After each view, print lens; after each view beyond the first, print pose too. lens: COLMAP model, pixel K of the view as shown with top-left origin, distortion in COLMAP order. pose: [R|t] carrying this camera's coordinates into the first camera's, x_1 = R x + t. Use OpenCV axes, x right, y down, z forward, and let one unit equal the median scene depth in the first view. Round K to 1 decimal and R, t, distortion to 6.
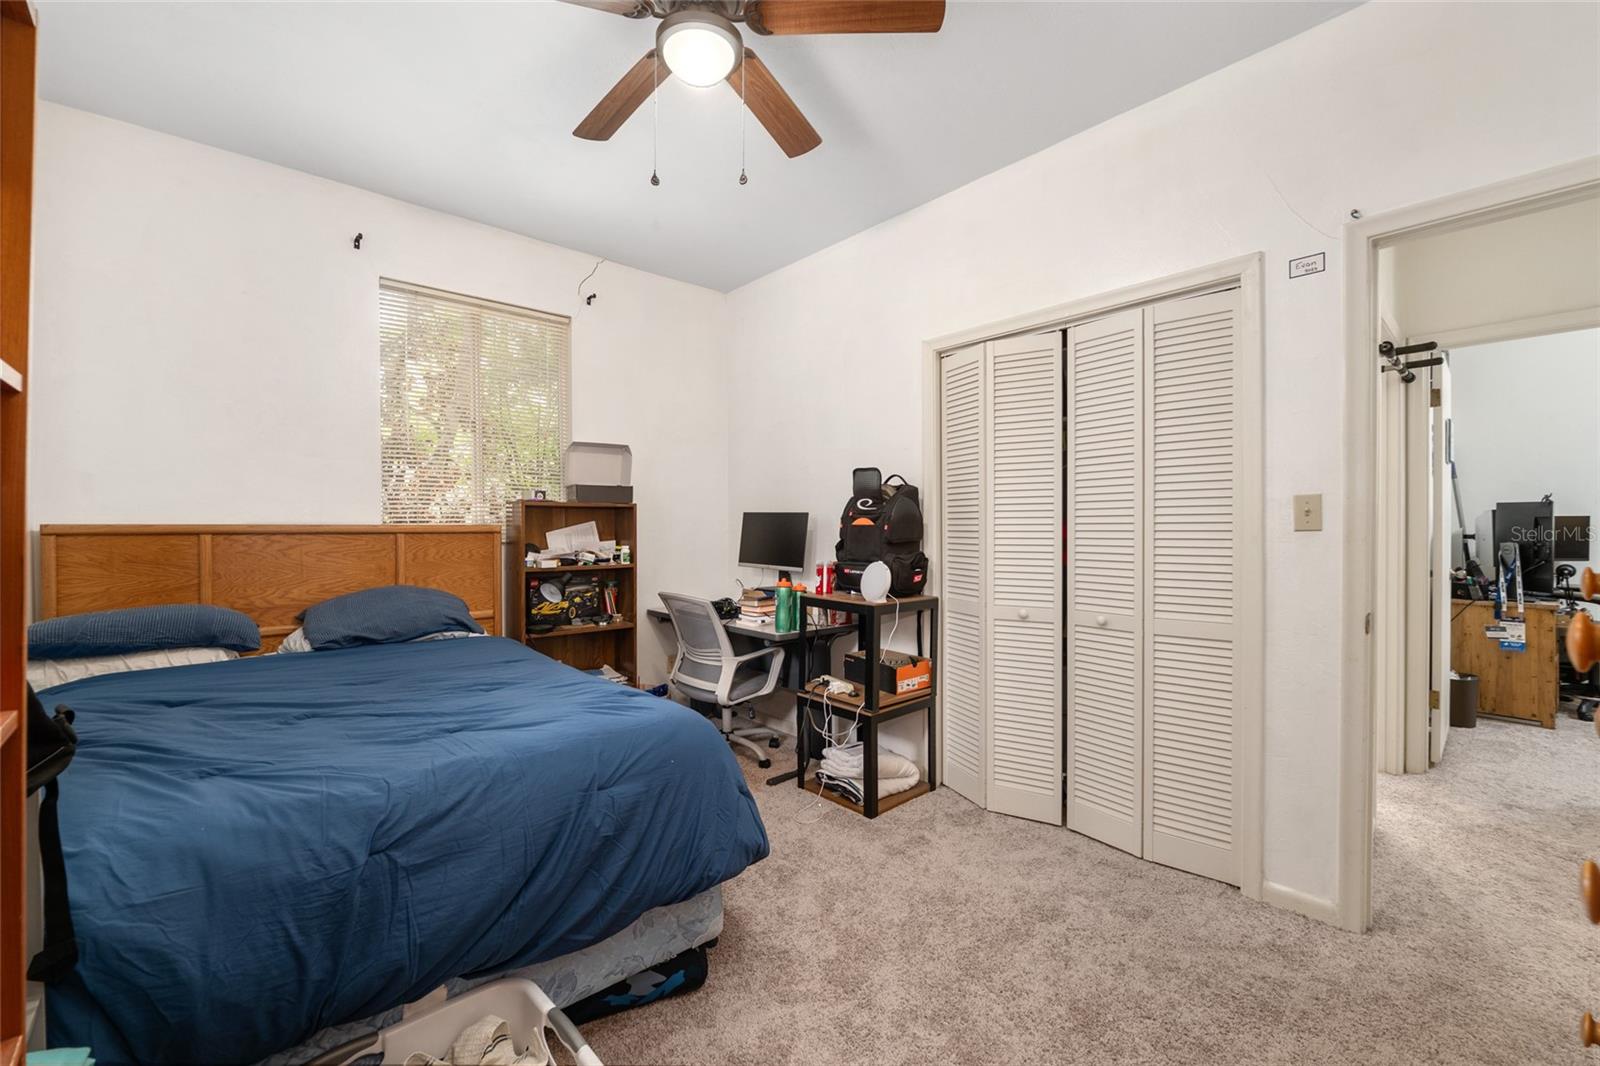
lens RADIAL K [[652.8, 0, 798.6], [0, 652.8, 525.3], [0, 0, 1]] dist [-0.004351, -0.000261]
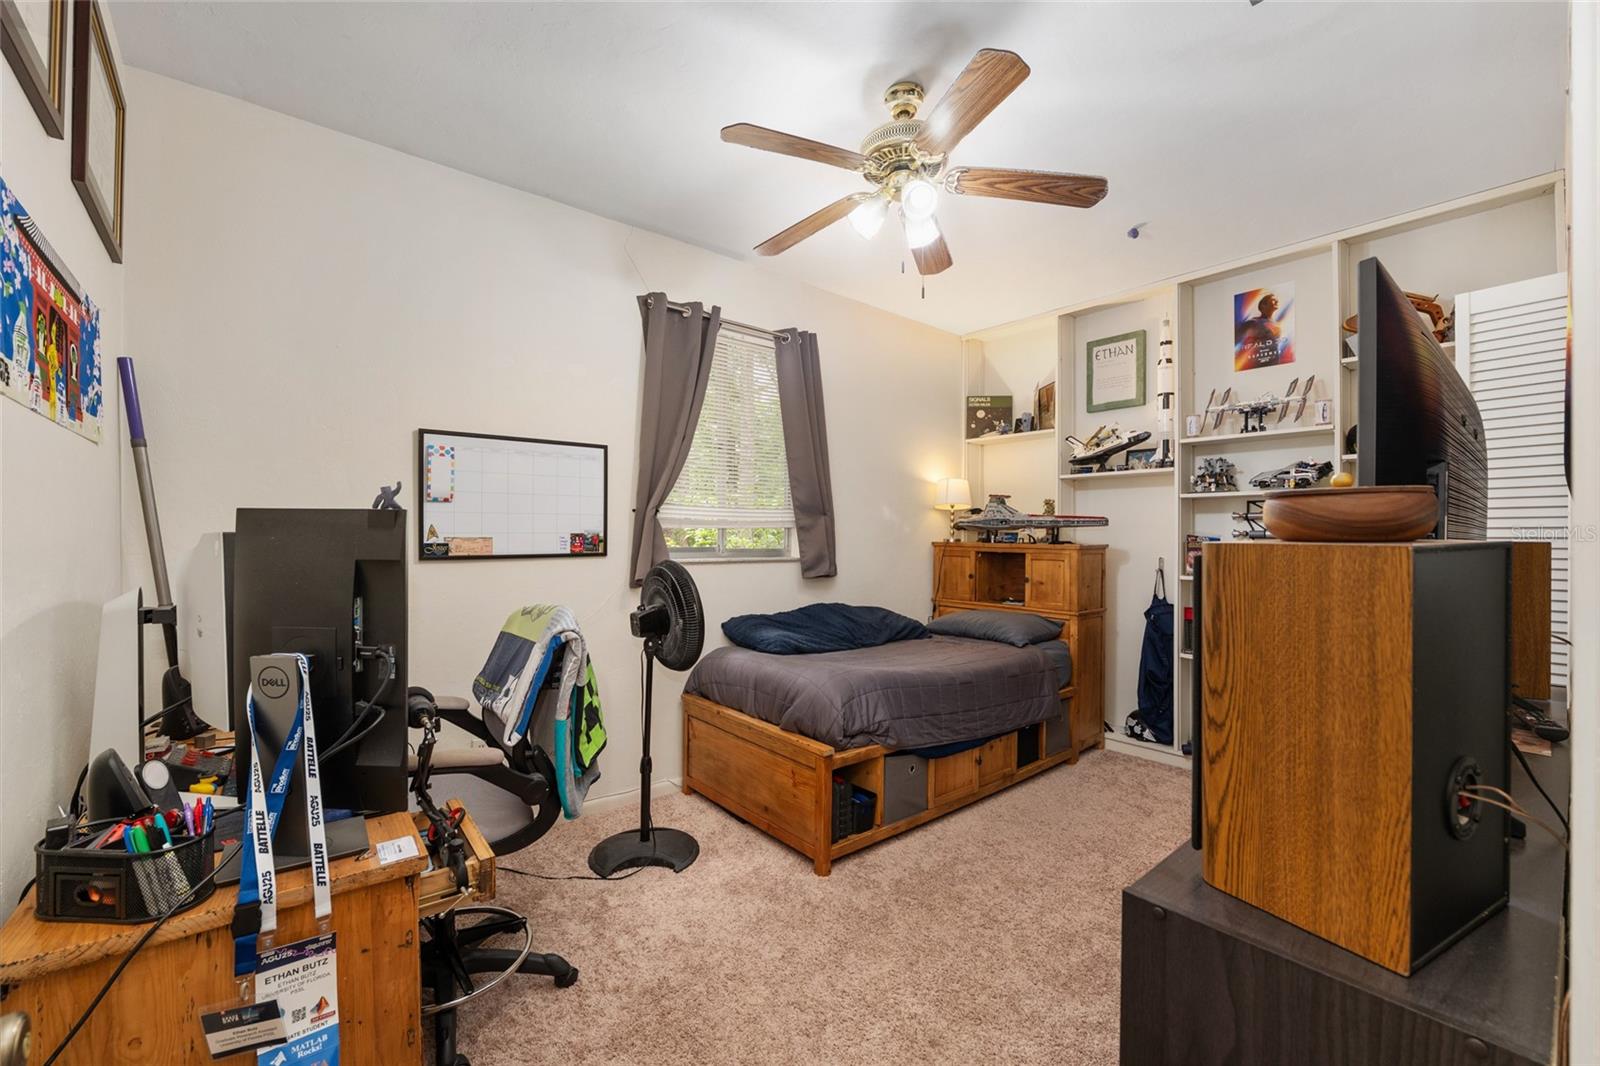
lens RADIAL K [[652.8, 0, 799.1], [0, 652.8, 537.2], [0, 0, 1]] dist [-0.004351, -0.000261]
pose [[0.039320, -0.004308, 0.999217, 0.834592], [0.007925, 0.999961, 0.004000, -0.022832], [-0.999195, 0.007762, 0.039352, 0.774941]]
